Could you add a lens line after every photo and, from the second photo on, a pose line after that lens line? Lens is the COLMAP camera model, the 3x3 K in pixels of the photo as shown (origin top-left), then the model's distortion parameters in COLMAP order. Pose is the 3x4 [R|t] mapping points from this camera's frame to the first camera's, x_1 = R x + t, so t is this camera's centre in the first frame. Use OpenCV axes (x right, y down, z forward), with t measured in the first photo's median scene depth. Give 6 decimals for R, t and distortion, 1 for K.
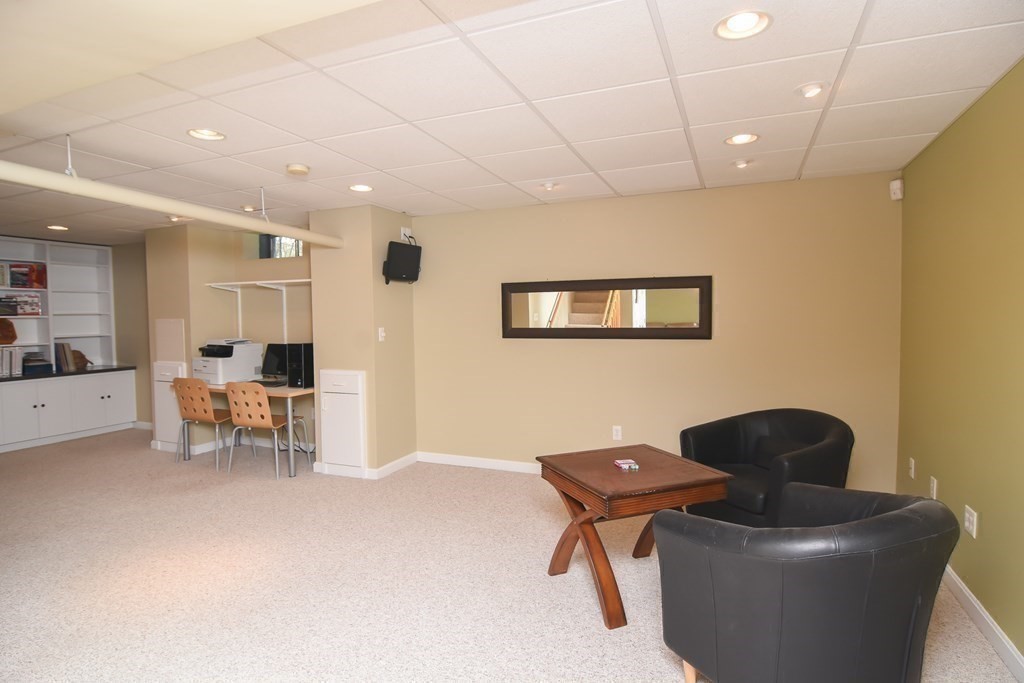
lens RADIAL K [[549.4, 0, 507.6], [0, 549.4, 337.0], [0, 0, 1]] dist [-0.008817, -0.005737]
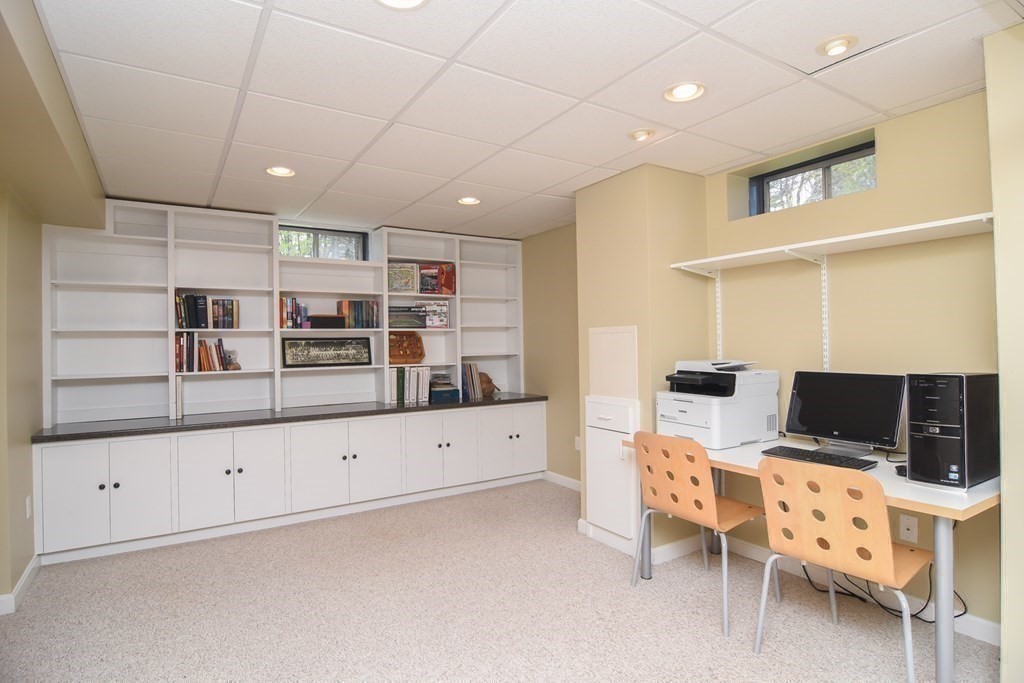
lens RADIAL K [[549.4, 0, 512.1], [0, 549.4, 342.6], [0, 0, 1]] dist [-0.008817, -0.005737]
pose [[0.824951, -0.004088, -0.565190, -0.334802], [-0.016525, 0.999372, -0.031348, 0.005543], [0.564963, 0.035200, 0.824365, 0.399453]]
